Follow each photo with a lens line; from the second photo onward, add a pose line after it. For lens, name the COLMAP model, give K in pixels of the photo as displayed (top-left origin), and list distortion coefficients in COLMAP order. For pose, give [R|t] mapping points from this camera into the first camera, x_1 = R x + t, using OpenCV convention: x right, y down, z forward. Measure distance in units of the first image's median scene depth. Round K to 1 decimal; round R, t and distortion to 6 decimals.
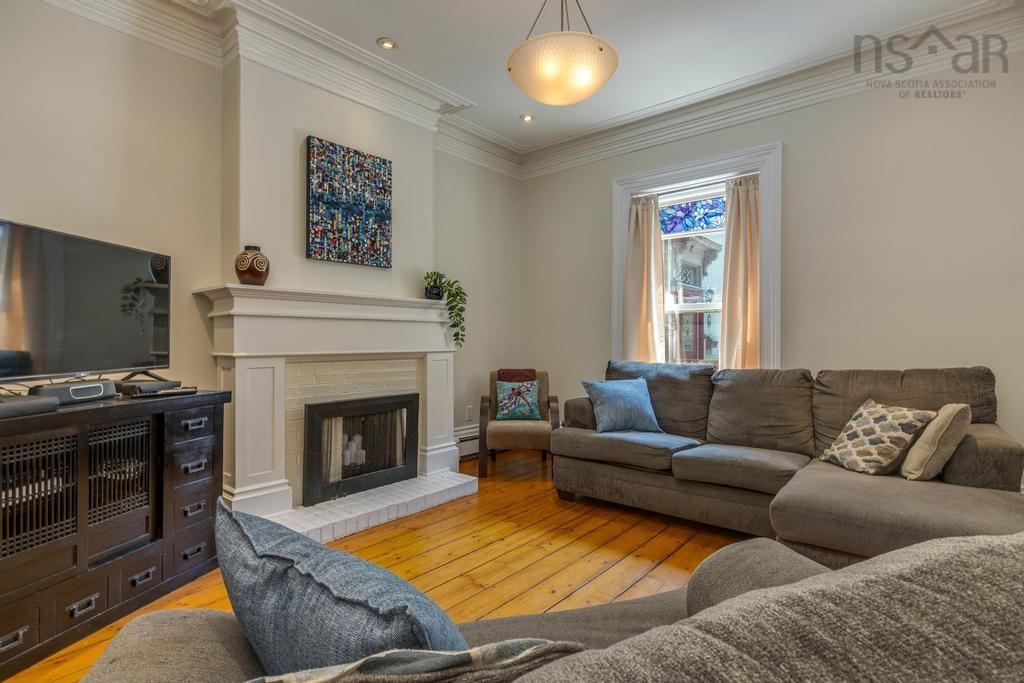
lens RADIAL K [[508.4, 0, 515.7], [0, 508.4, 340.2], [0, 0, 1]] dist [-0.002441, 0.001992]
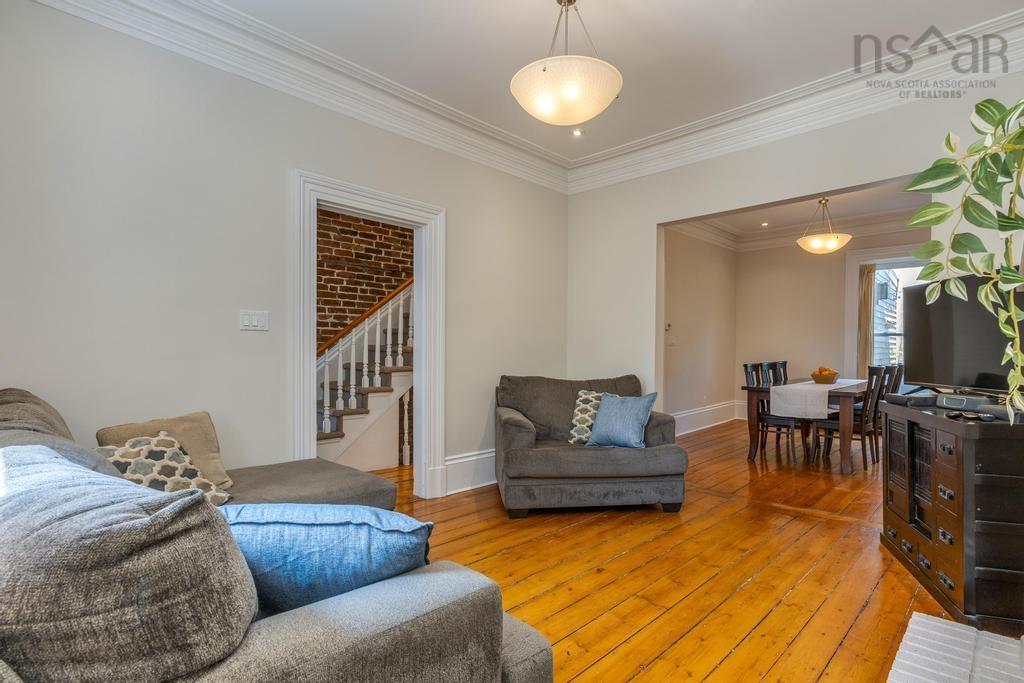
lens RADIAL K [[508.4, 0, 513.7], [0, 508.4, 345.4], [0, 0, 1]] dist [-0.002441, 0.001992]
pose [[-0.996632, -0.005537, 0.081812, 0.070302], [-0.006352, 0.999933, -0.009714, -0.005676], [-0.081753, -0.010201, -0.996600, 1.369220]]
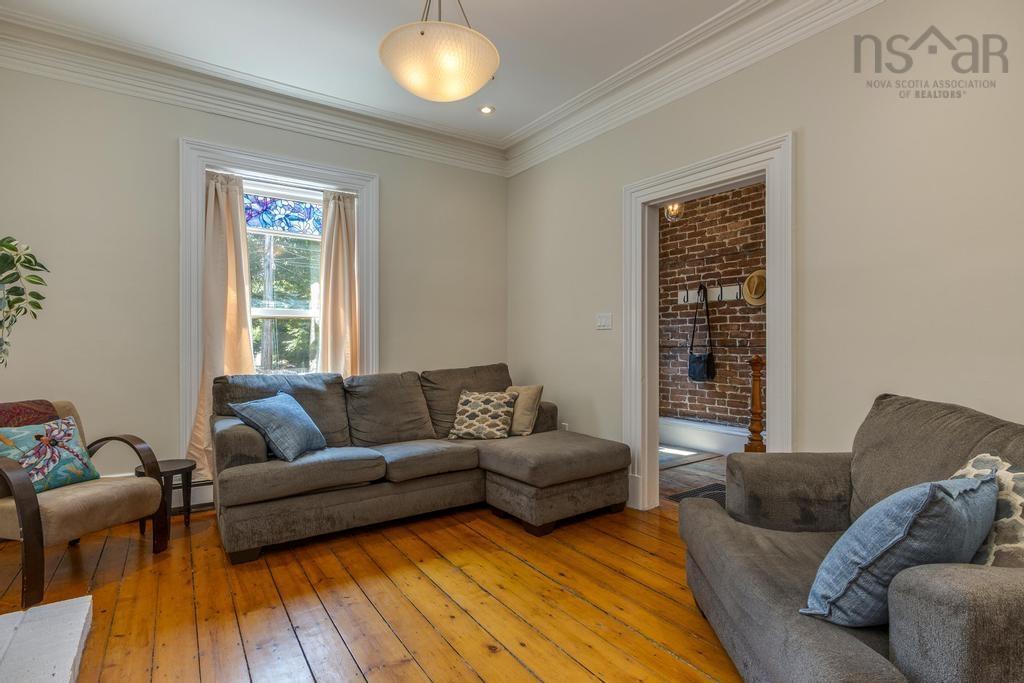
lens RADIAL K [[508.4, 0, 519.4], [0, 508.4, 345.8], [0, 0, 1]] dist [-0.002441, 0.001992]
pose [[0.267896, -0.004572, 0.963437, -0.526031], [0.005698, 0.999979, 0.003161, -0.007234], [-0.963431, 0.004643, 0.267916, 0.409591]]
